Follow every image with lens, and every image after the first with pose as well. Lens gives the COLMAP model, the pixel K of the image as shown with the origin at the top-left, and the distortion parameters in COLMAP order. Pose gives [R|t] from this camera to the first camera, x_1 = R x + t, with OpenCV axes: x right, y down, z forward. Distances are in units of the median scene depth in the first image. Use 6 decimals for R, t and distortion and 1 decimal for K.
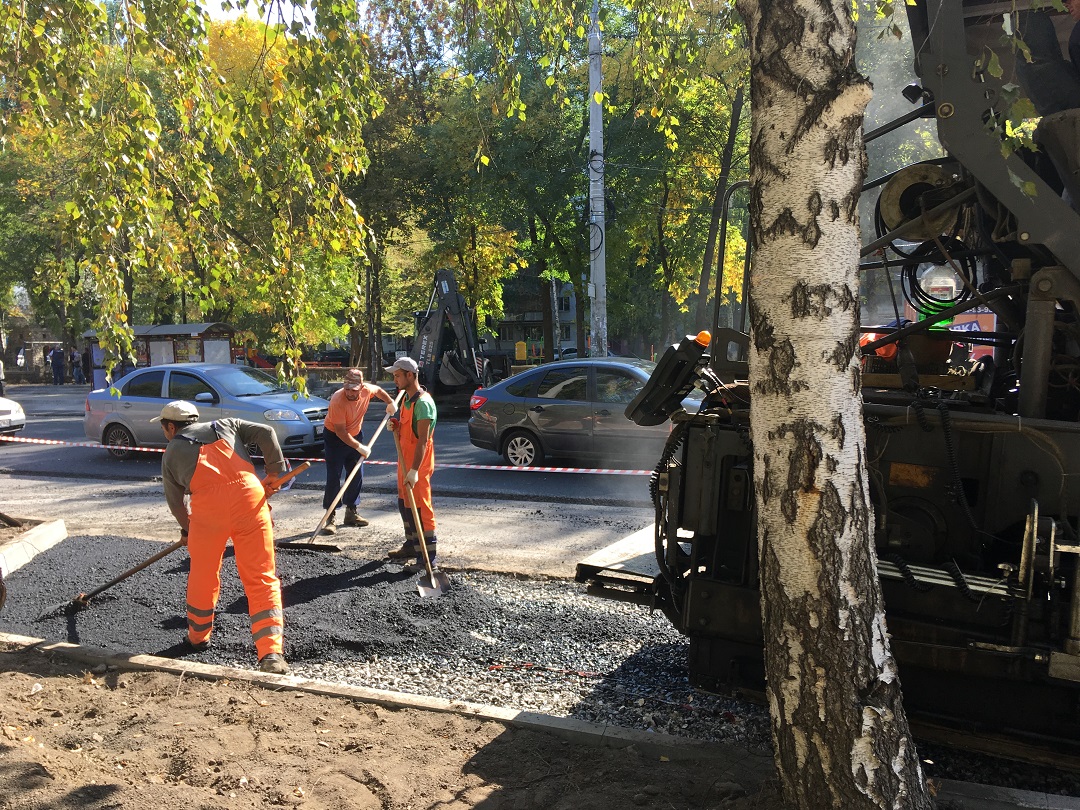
lens RADIAL K [[925.6, 0, 530.8], [0, 925.6, 408.7], [0, 0, 1]] dist [0.128522, -0.177460]
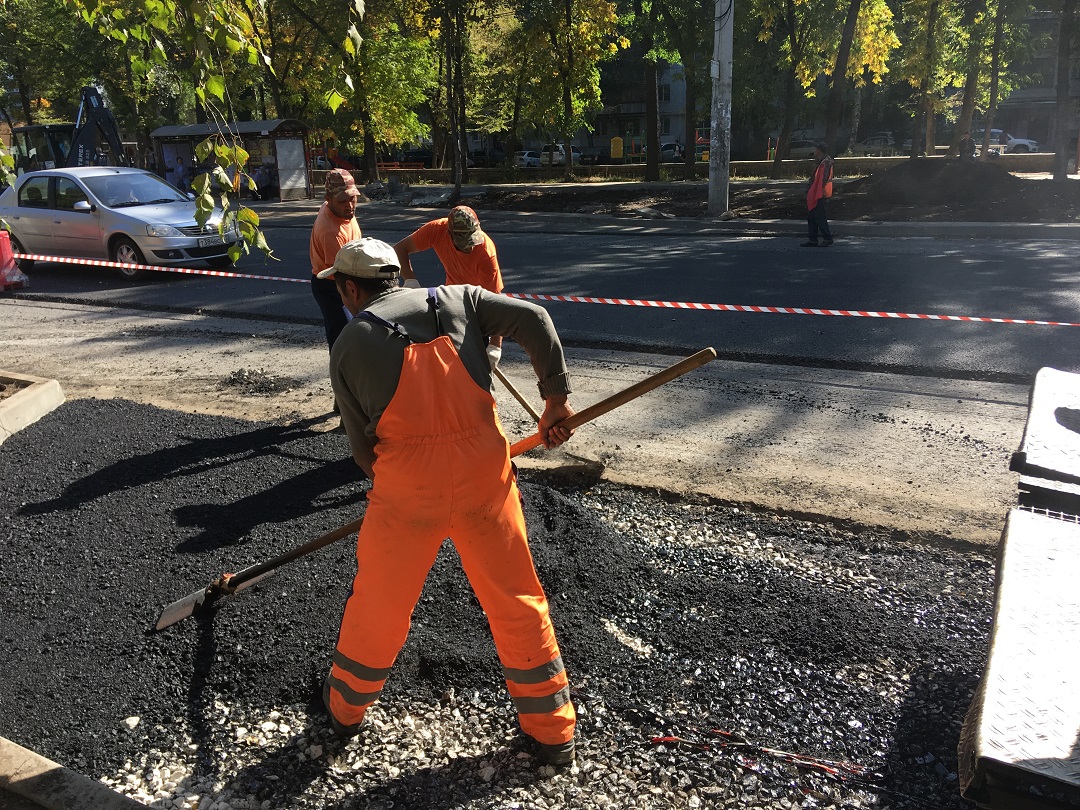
lens RADIAL K [[921.2, 0, 540.0], [0, 921.2, 405.0], [0, 0, 1]] dist [0.121930, -0.180958]
pose [[0.996358, 0.012189, -0.084396, -0.059869], [0.005420, 0.978677, 0.205334, -0.027553], [0.085099, -0.205044, 0.975046, 0.446968]]
